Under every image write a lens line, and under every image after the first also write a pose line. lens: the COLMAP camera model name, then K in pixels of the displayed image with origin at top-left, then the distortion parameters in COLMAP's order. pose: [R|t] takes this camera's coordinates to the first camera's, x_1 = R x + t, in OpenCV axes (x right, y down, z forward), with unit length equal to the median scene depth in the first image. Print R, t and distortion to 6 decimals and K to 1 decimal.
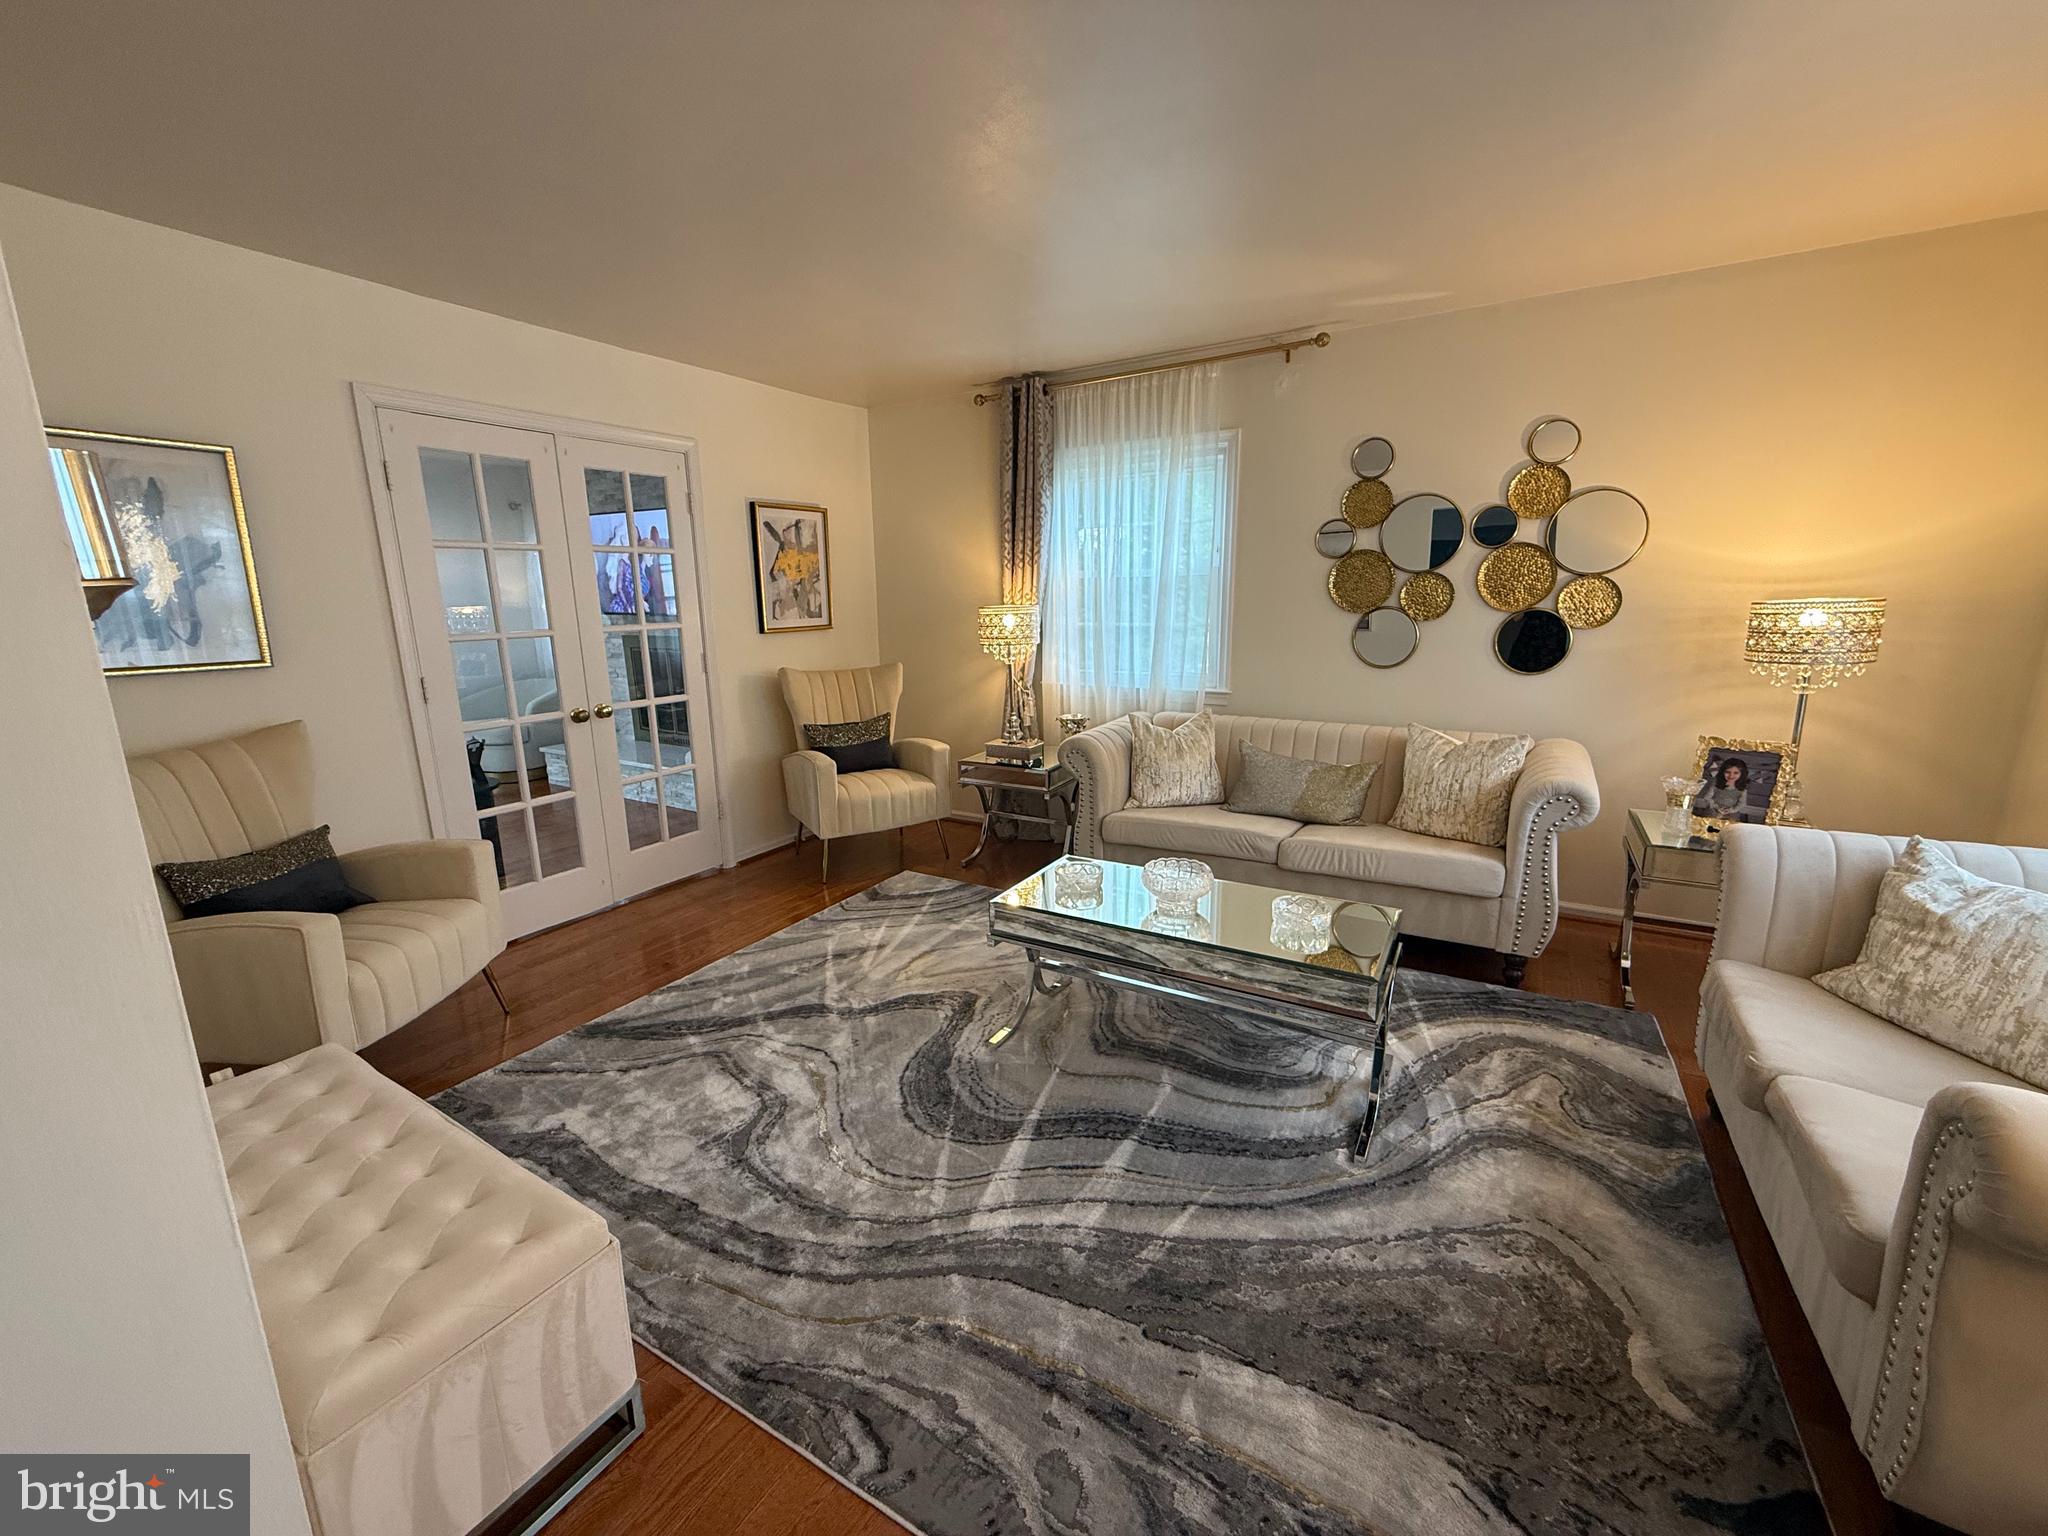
lens RADIAL K [[816.4, 0, 1018.0], [0, 816.4, 764.9], [0, 0, 1]] dist [0.000117, 0.000343]
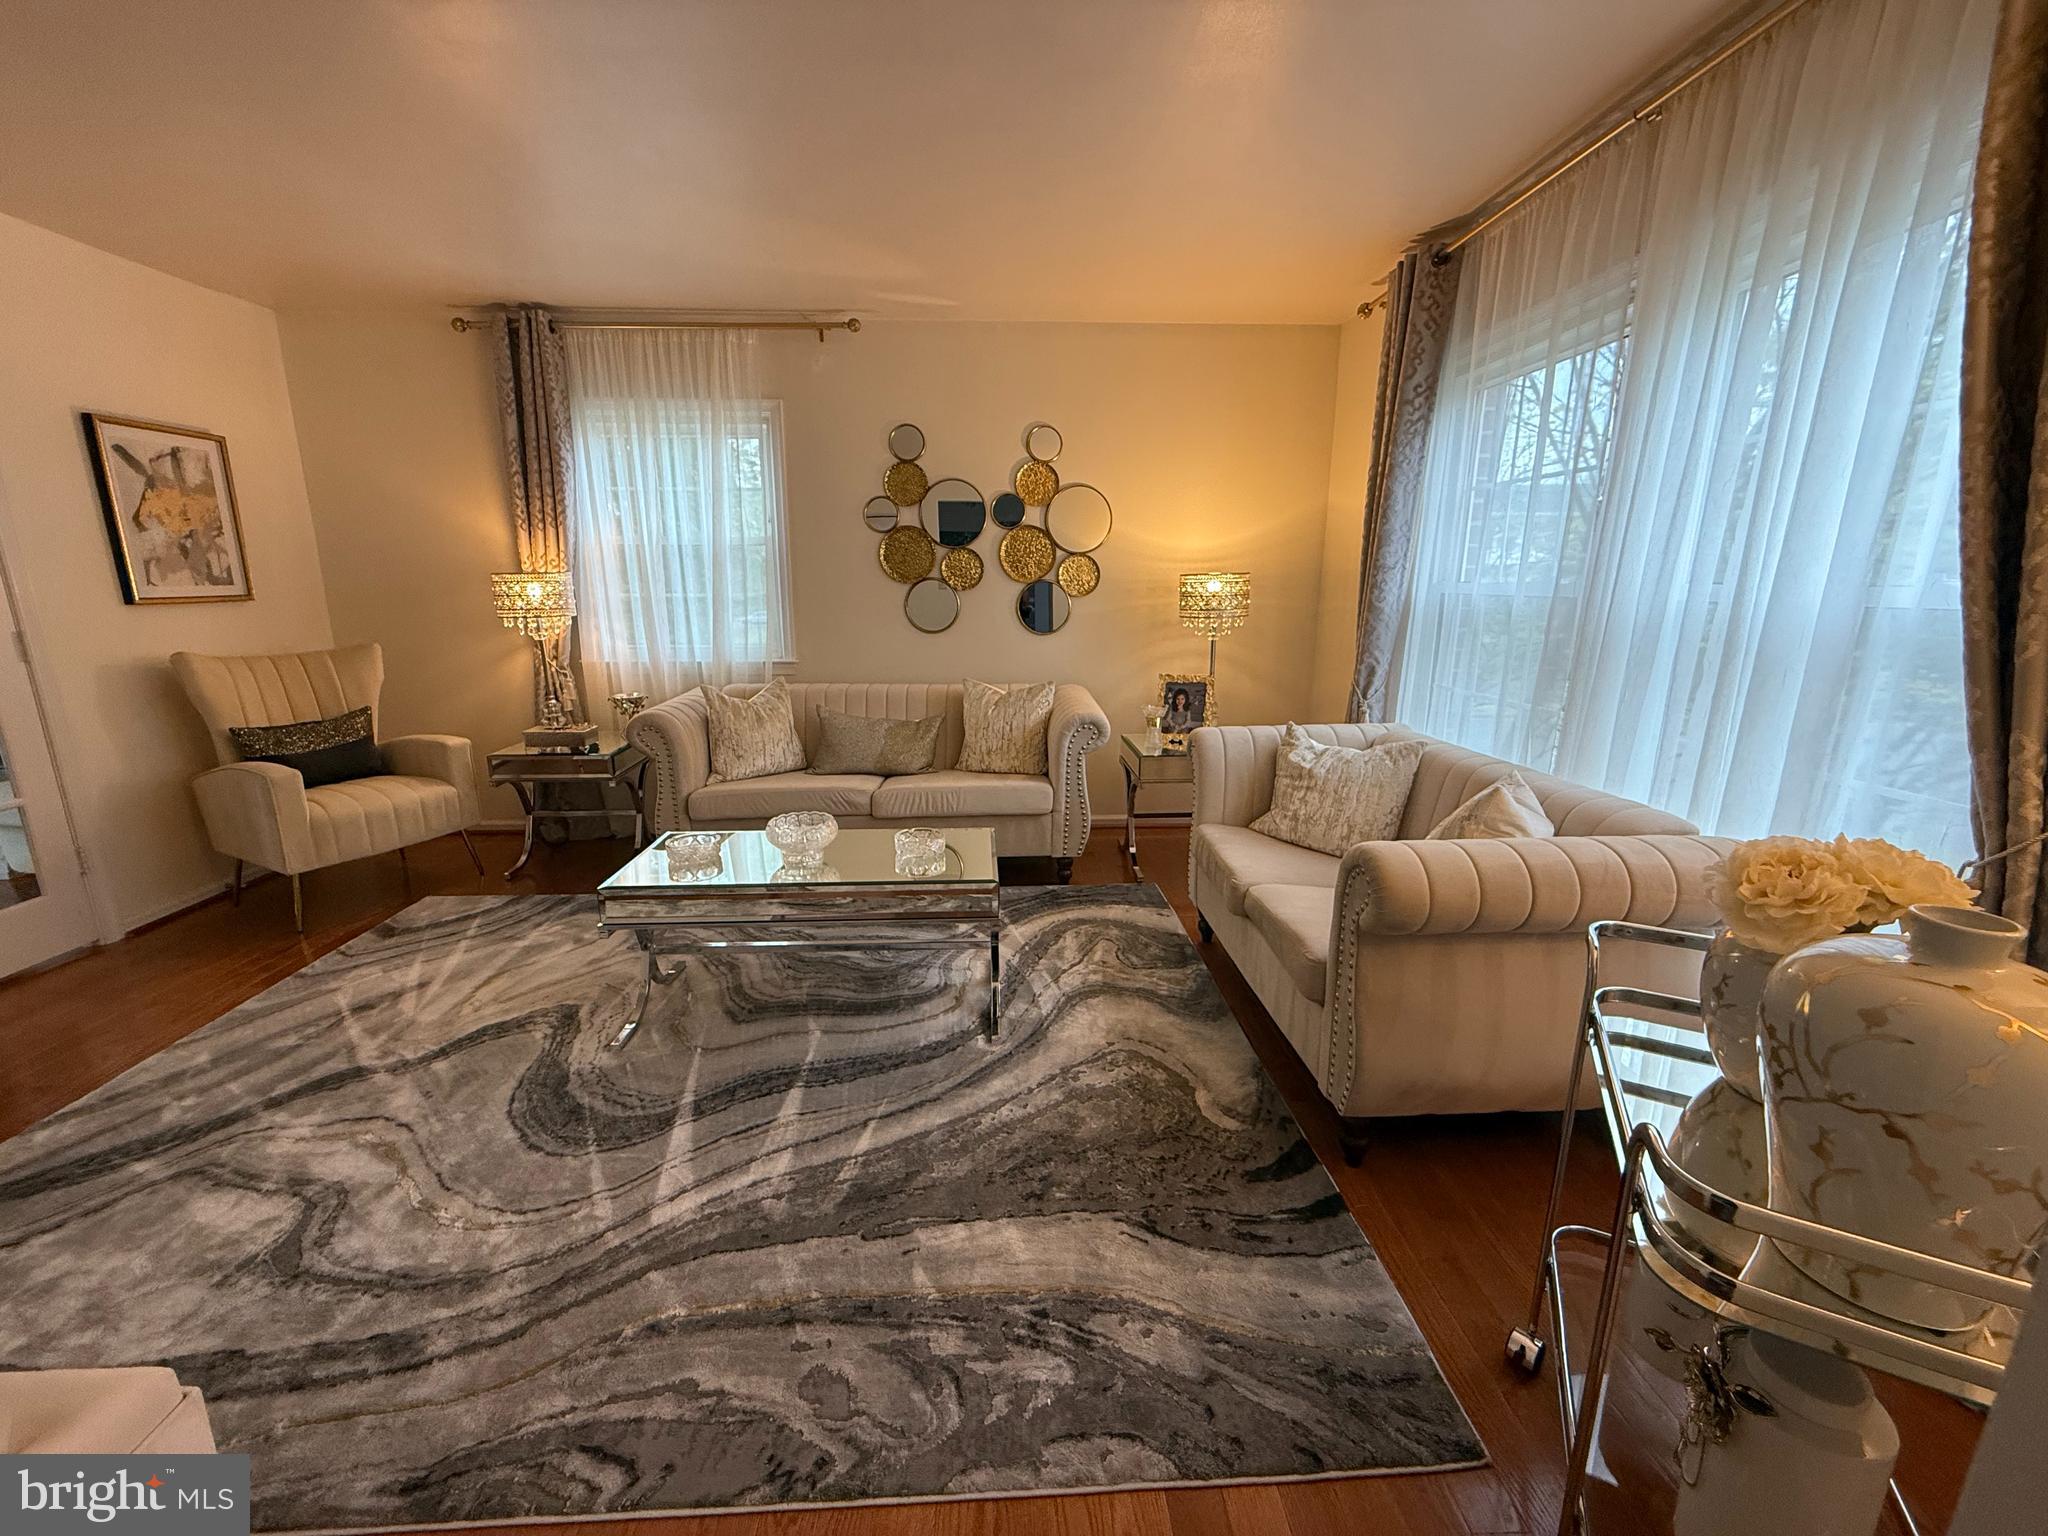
lens RADIAL K [[816.4, 0, 1018.0], [0, 816.4, 764.9], [0, 0, 1]] dist [0.000117, 0.000343]
pose [[0.836257, -0.104806, 0.538229, -0.105191], [0.098778, 0.994300, 0.040142, 0.037788], [-0.539368, 0.019596, 0.841842, -0.005150]]
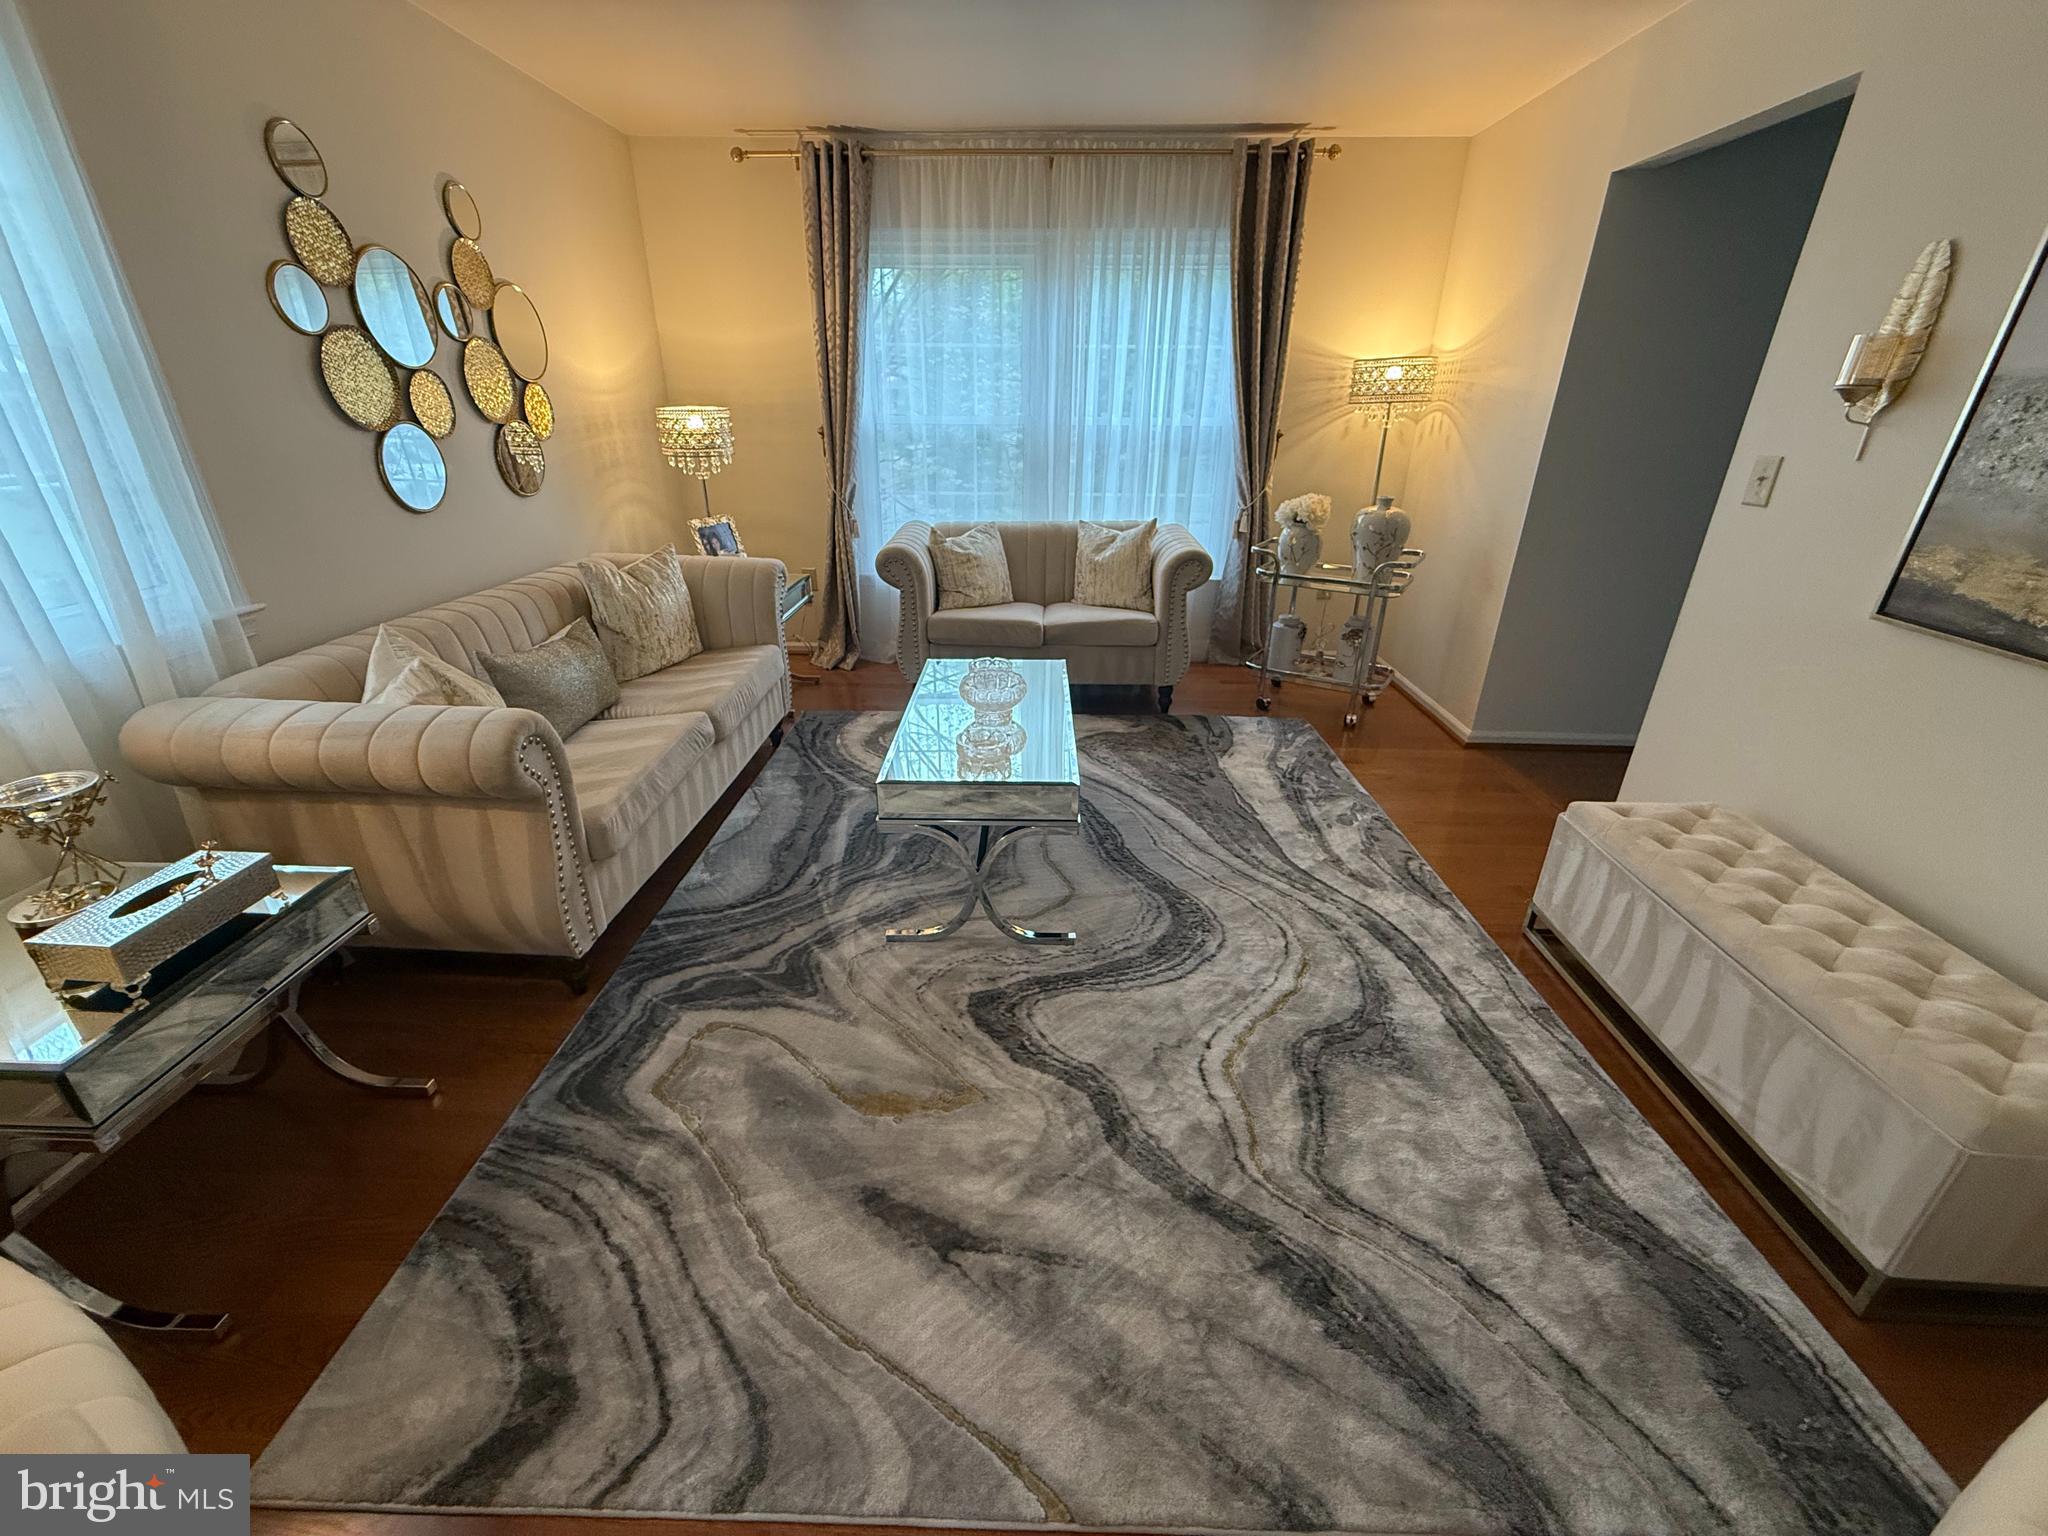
lens RADIAL K [[816.4, 0, 1018.0], [0, 816.4, 764.9], [0, 0, 1]] dist [0.000117, 0.000343]
pose [[-0.486361, -0.345989, 0.802337, -0.609564], [0.181753, 0.858113, 0.480216, -0.242605], [-0.854645, 0.379386, -0.354468, 1.210370]]
